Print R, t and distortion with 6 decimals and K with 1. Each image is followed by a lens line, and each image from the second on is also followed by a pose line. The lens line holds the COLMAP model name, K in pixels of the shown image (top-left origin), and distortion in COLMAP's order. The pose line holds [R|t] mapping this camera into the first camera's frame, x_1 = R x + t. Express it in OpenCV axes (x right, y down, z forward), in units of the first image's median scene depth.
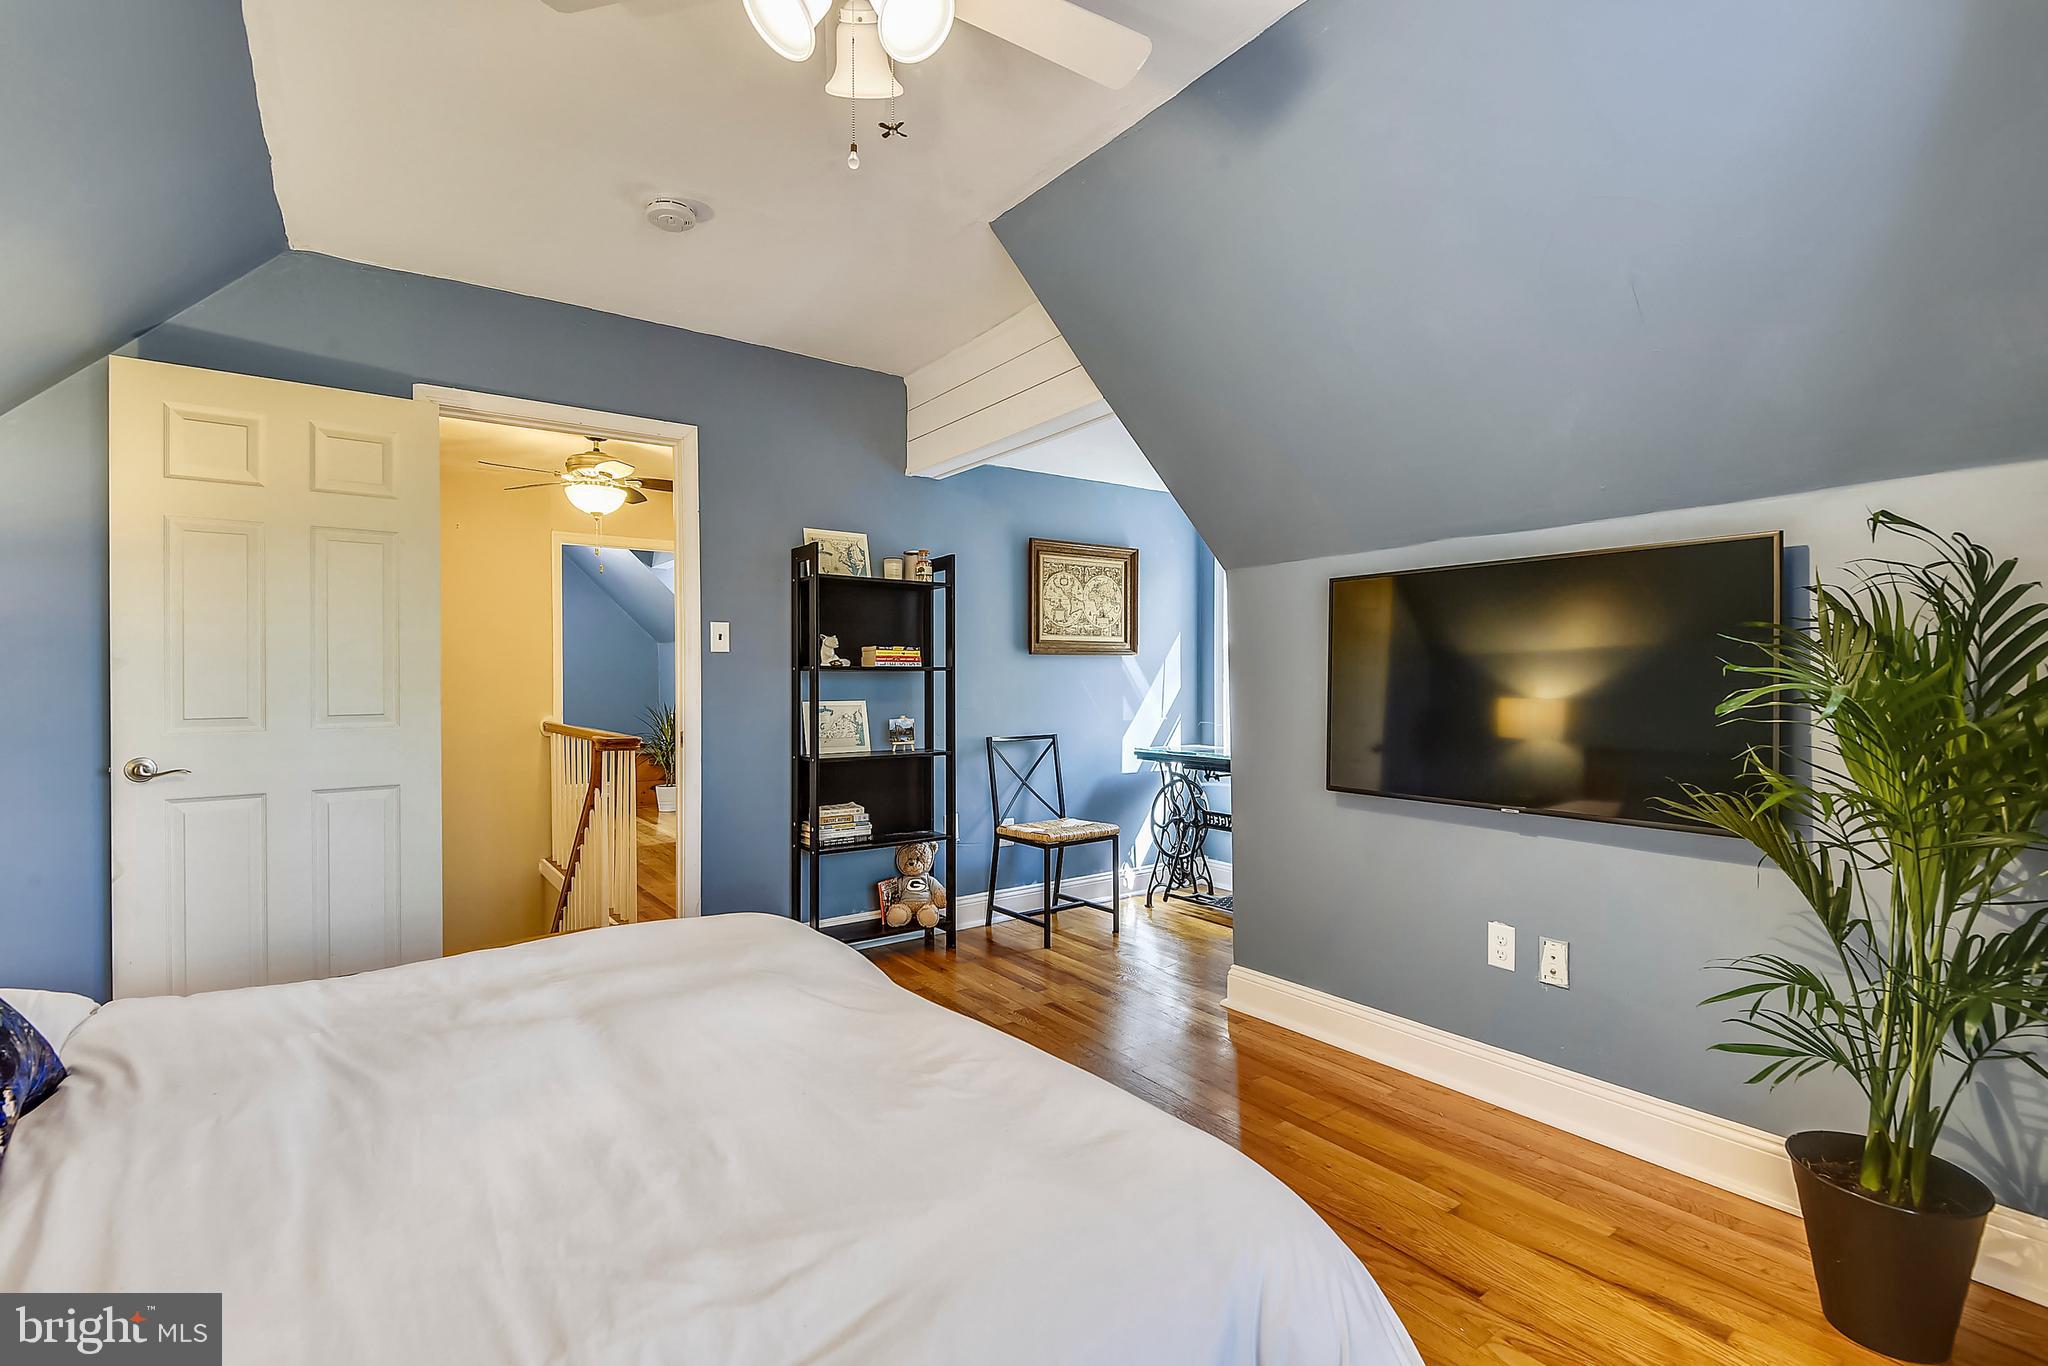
lens RADIAL K [[933.0, 0, 1025.3], [0, 933.0, 673.1], [0, 0, 1]] dist [0.019682, 0.000561]
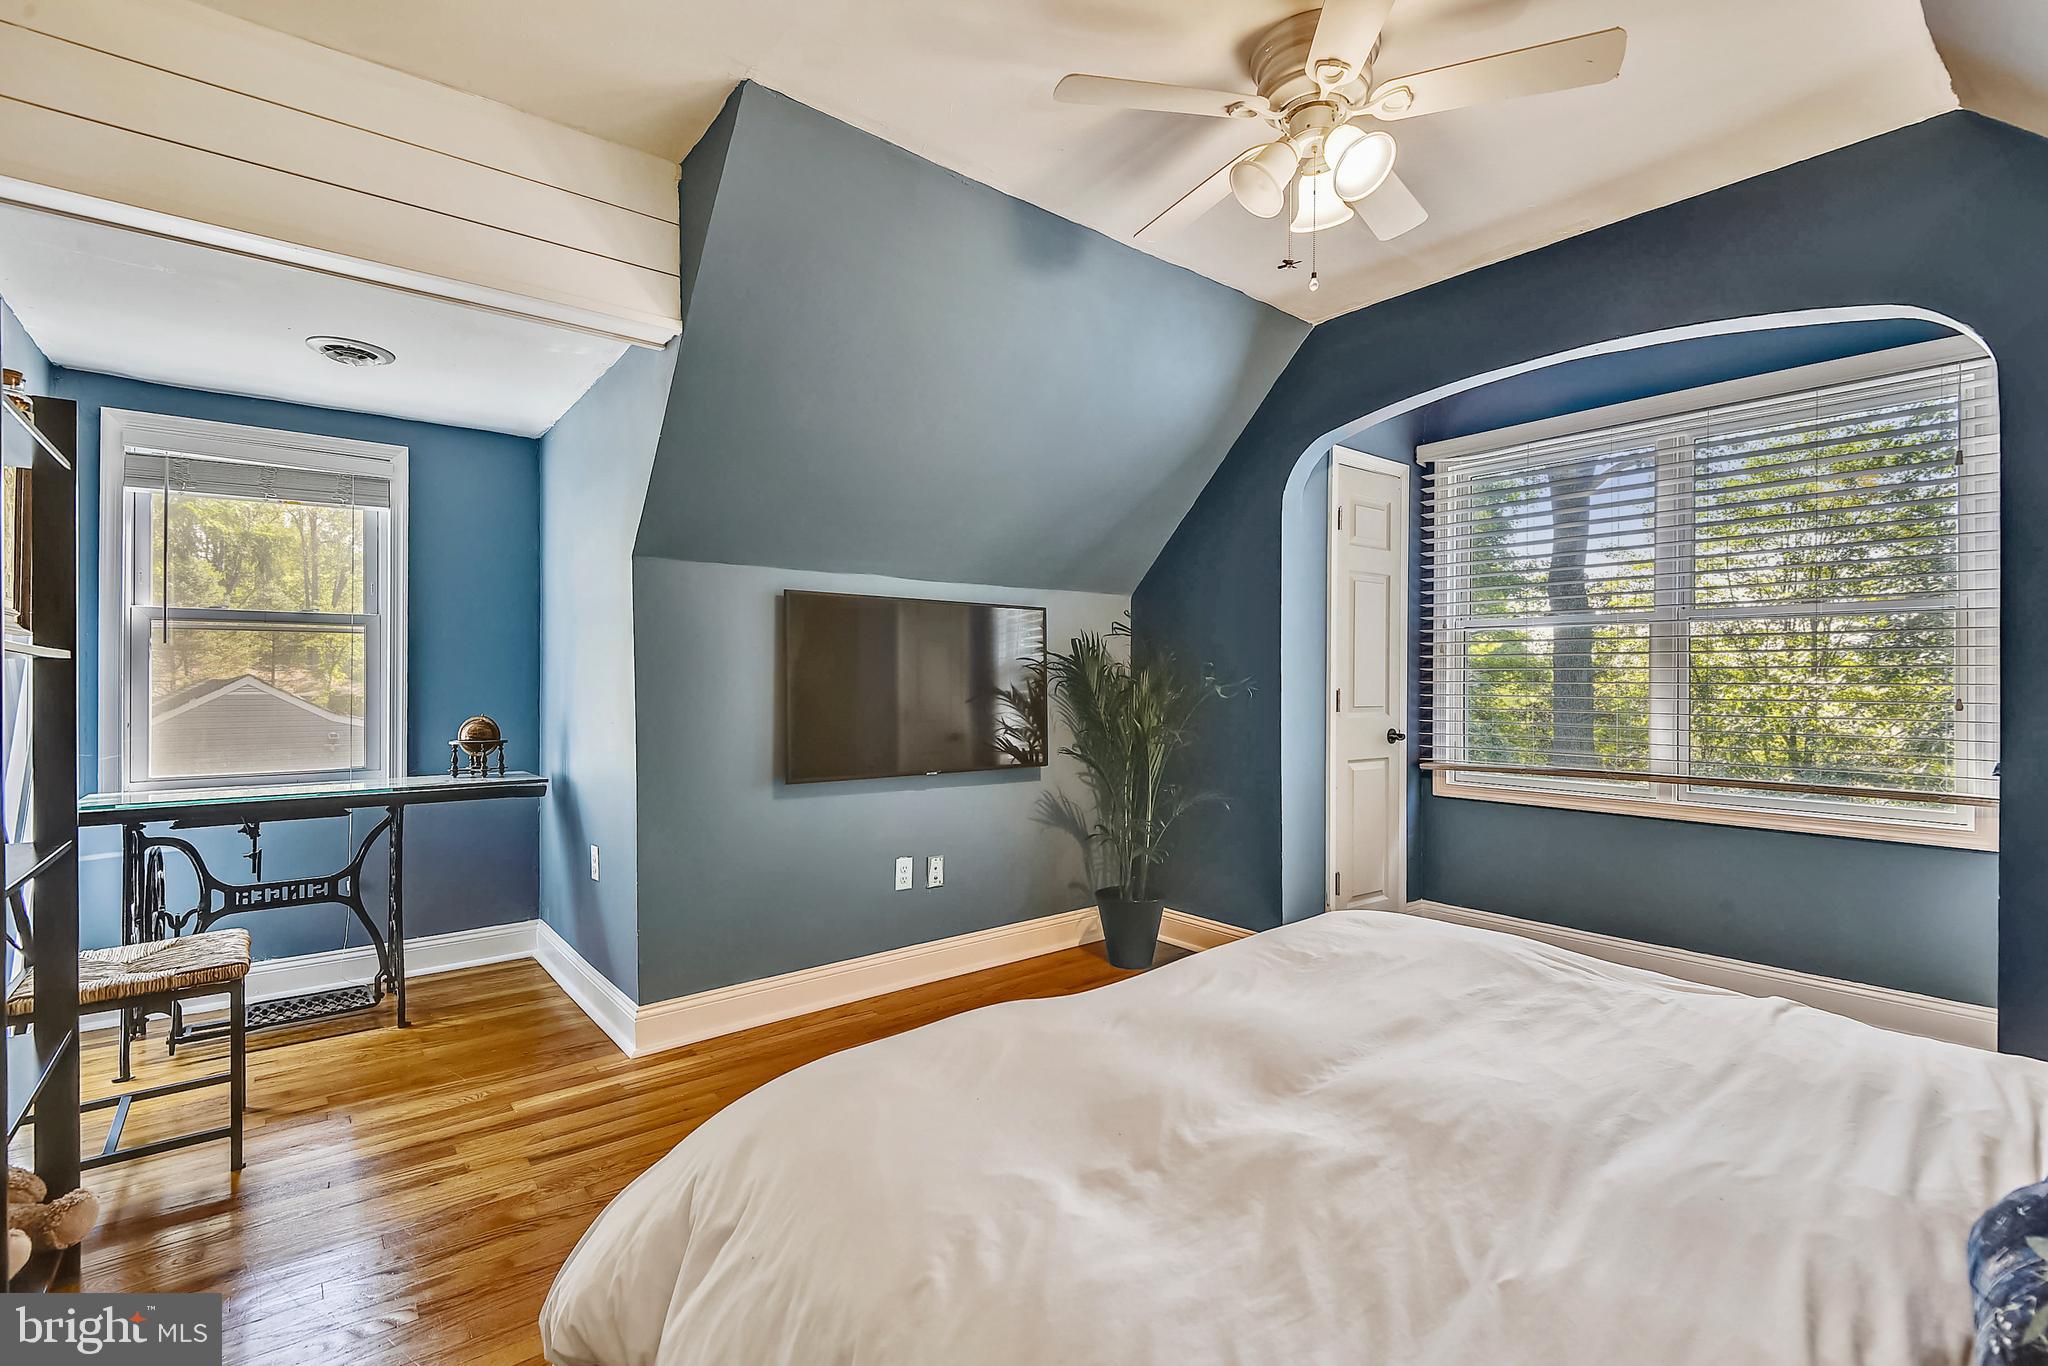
lens RADIAL K [[933.0, 0, 1023.9], [0, 933.0, 689.8], [0, 0, 1]] dist [0.019682, 0.000561]
pose [[-0.059497, -0.002883, 0.998224, -0.967305], [-0.003136, 0.999991, 0.002701, 0.013067], [-0.998224, -0.002970, -0.059505, 0.981787]]
